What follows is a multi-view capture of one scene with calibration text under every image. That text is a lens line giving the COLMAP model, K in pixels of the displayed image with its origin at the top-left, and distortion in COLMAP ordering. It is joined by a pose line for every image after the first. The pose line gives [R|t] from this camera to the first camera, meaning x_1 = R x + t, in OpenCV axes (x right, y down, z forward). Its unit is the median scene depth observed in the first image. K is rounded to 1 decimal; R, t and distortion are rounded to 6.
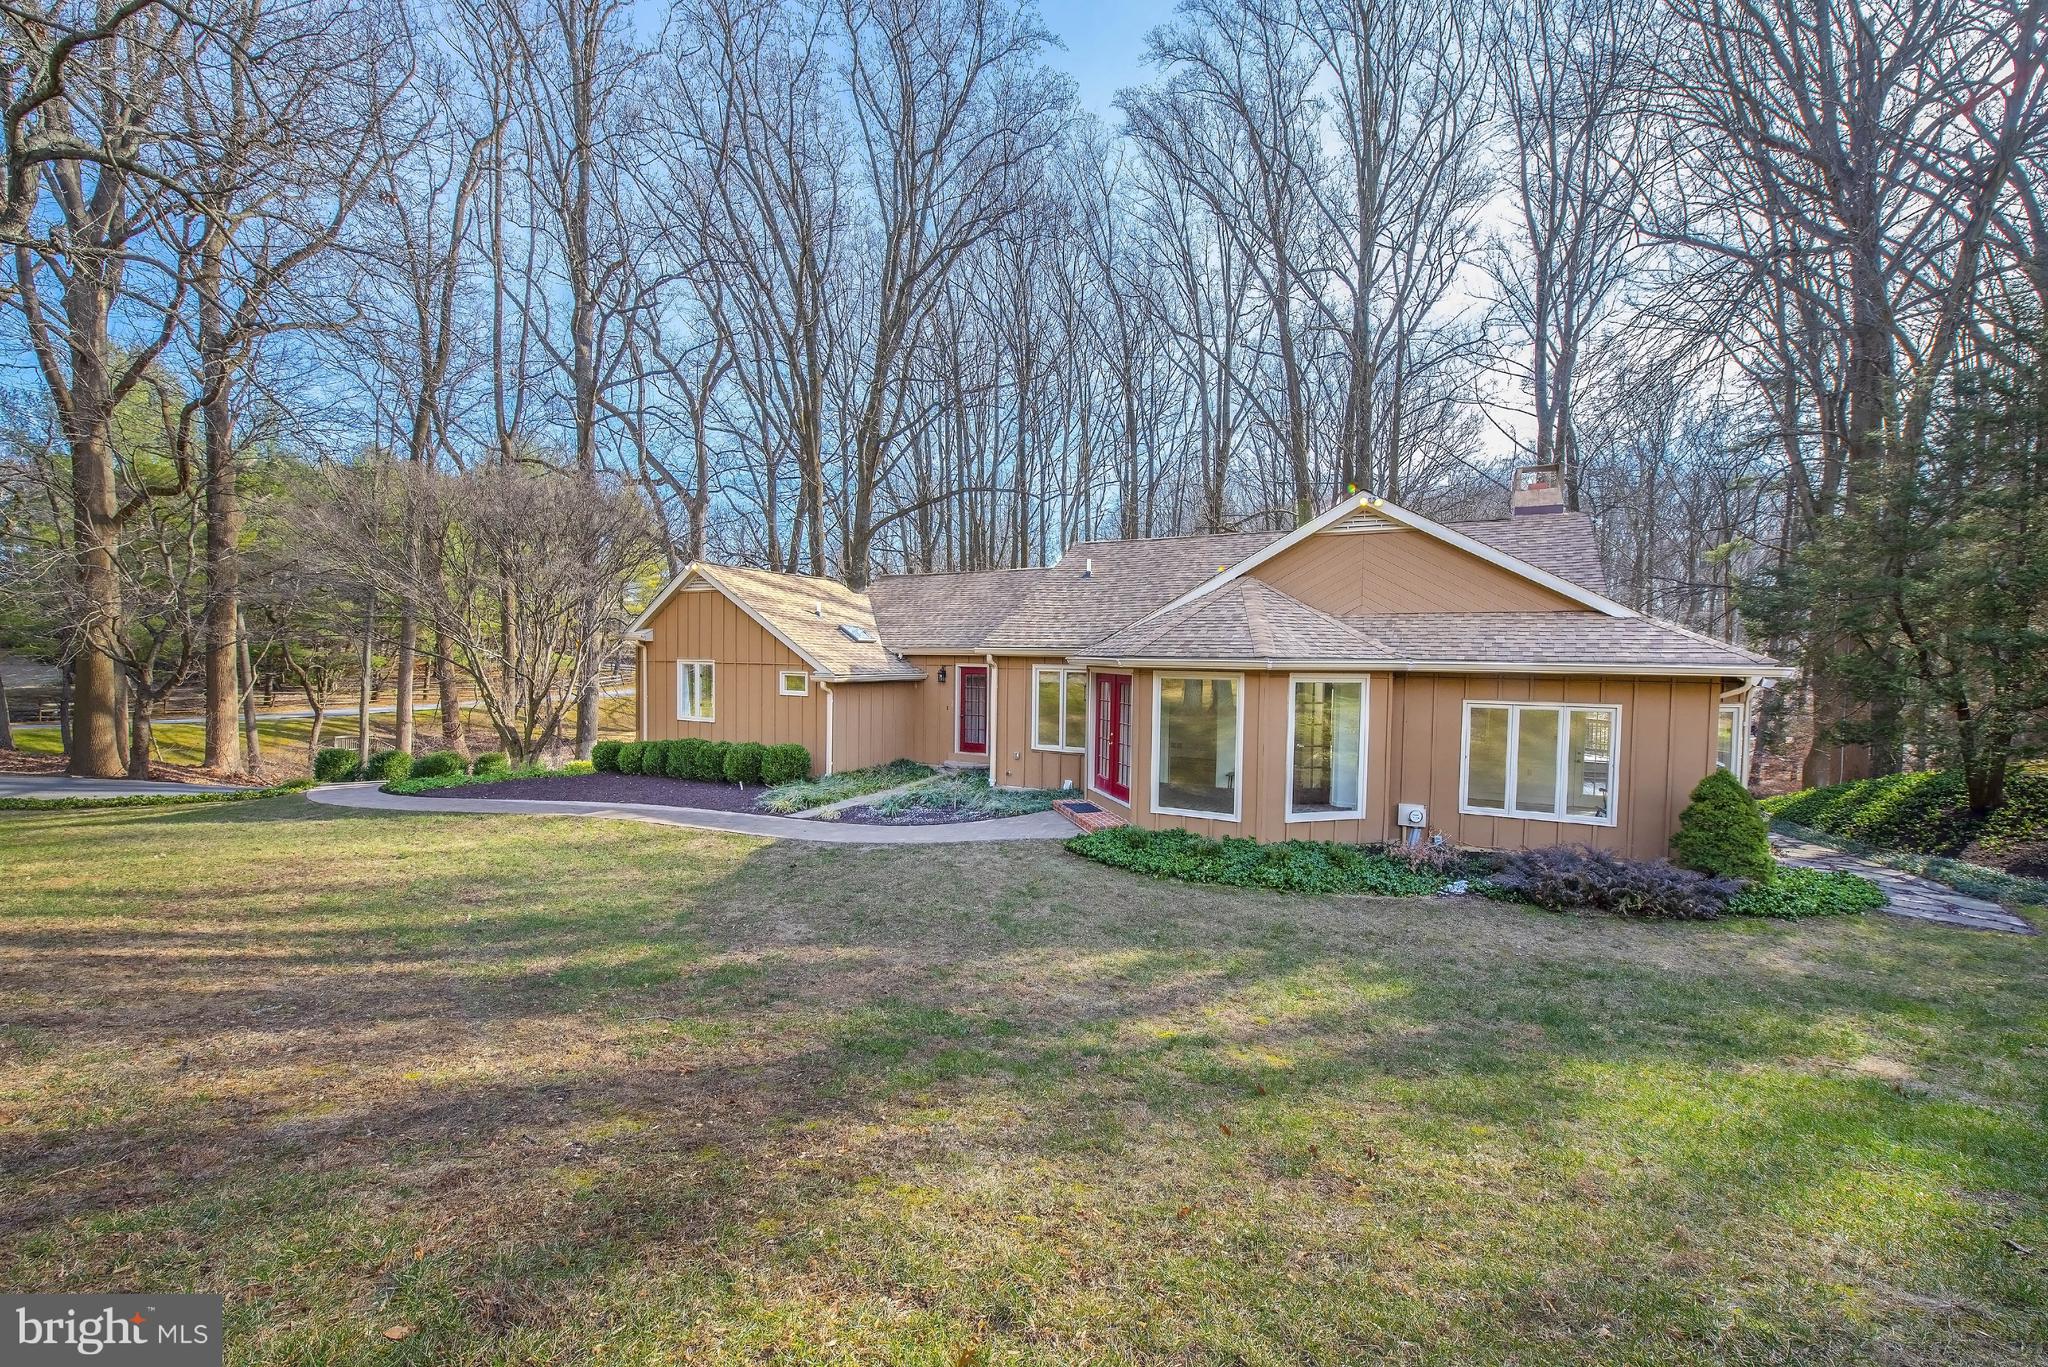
lens RADIAL K [[762.7, 0, 1024.0], [0, 762.7, 683.5], [0, 0, 1]] dist [-0.032353, 0.000024]
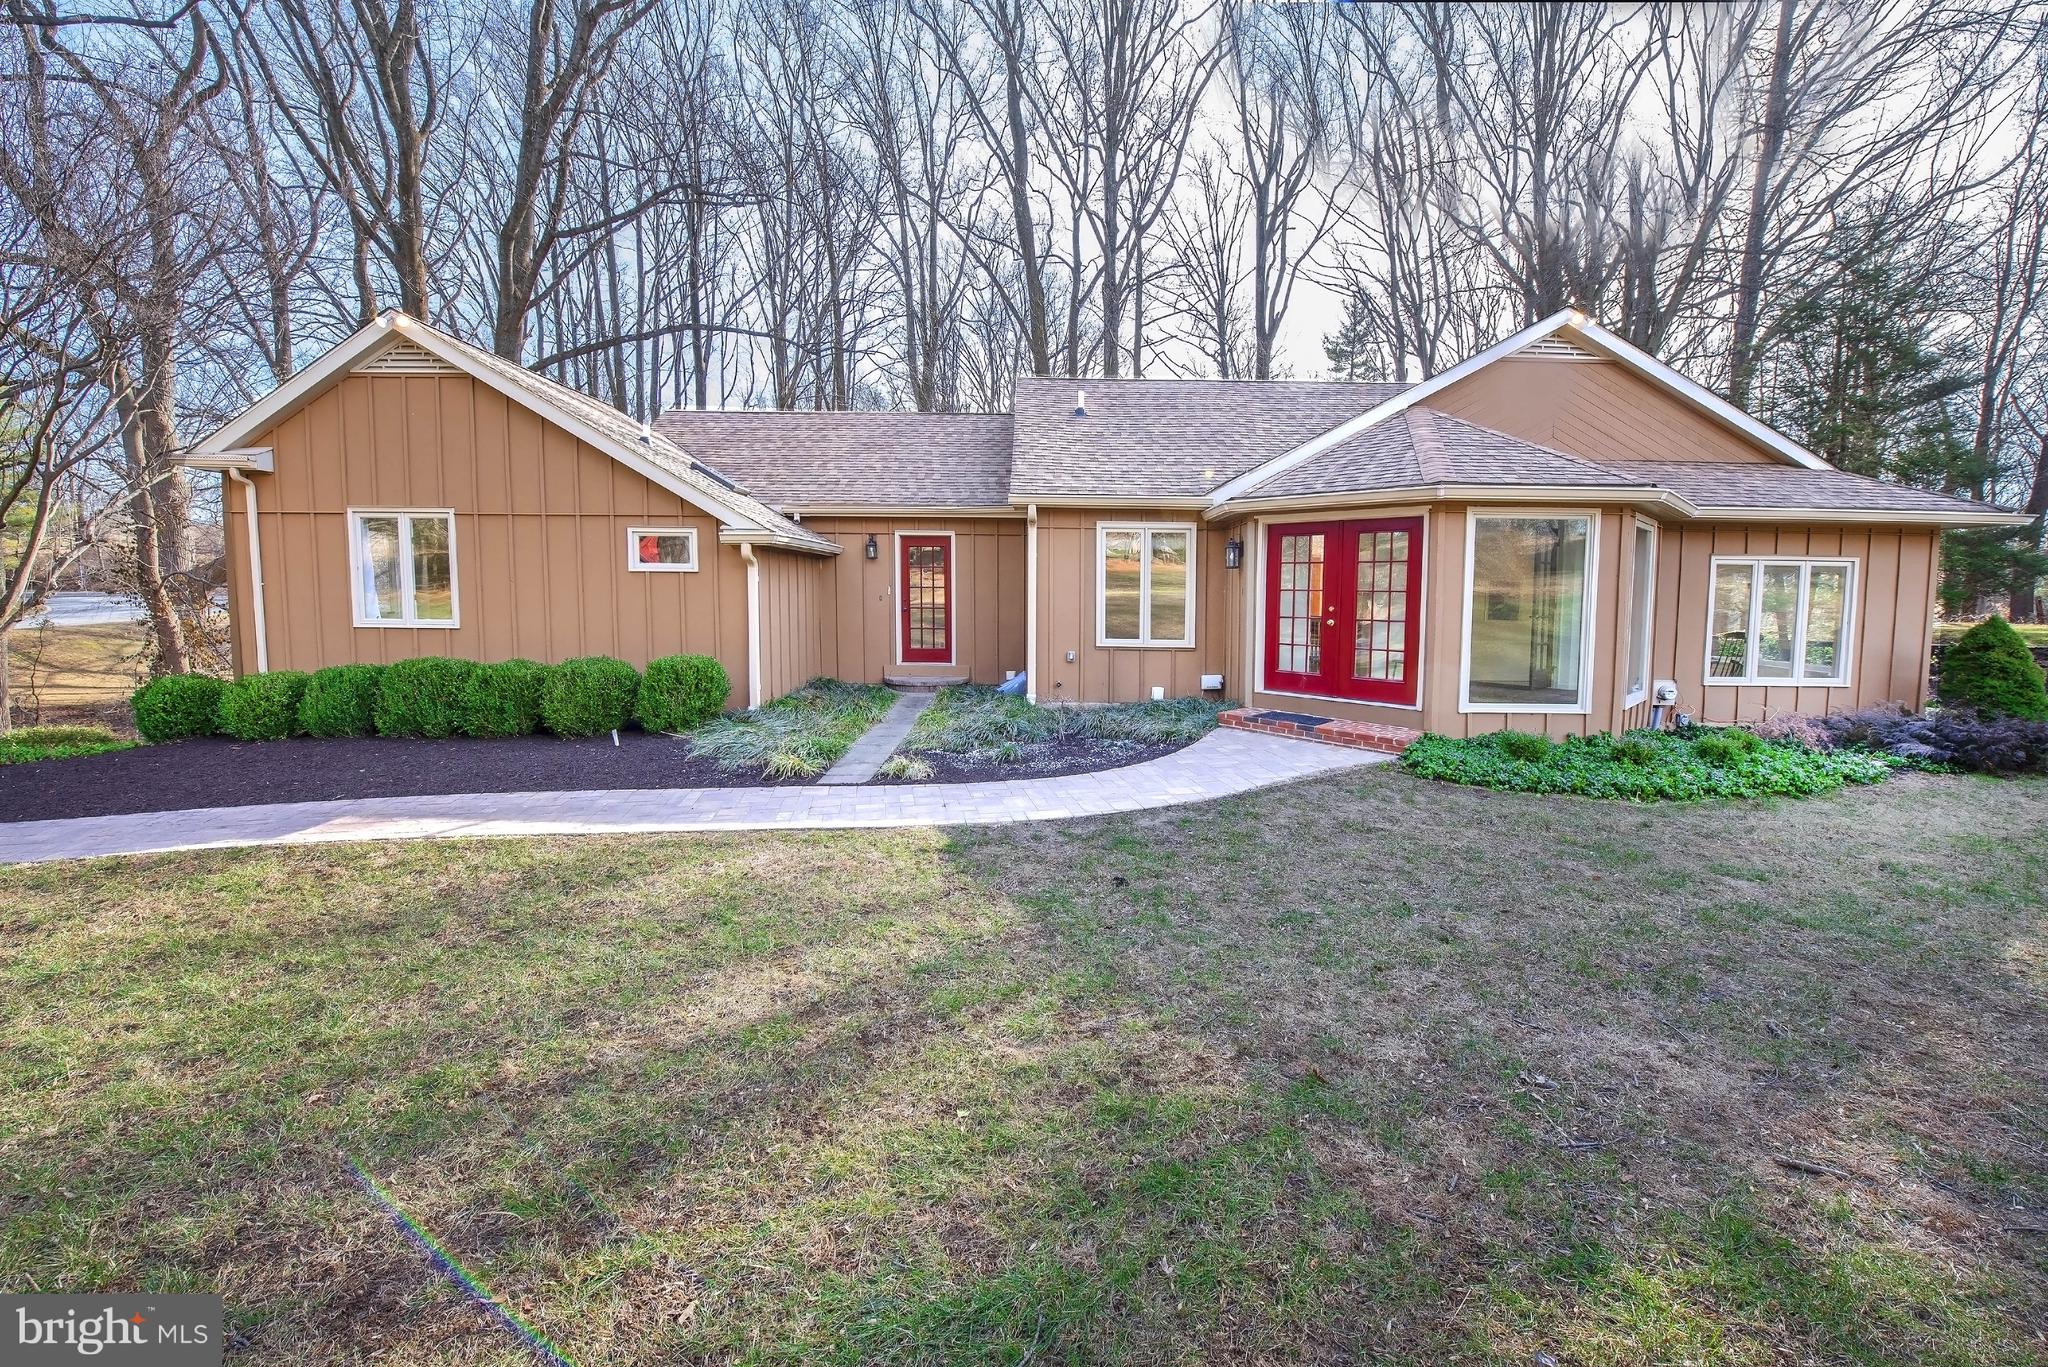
lens RADIAL K [[762.7, 0, 1024.0], [0, 762.7, 683.5], [0, 0, 1]] dist [-0.032353, 0.000024]
pose [[0.878897, -0.054459, 0.473892, -0.351146], [0.009953, 0.995339, 0.095922, 0.049500], [-0.476907, -0.079589, 0.875343, 0.400026]]
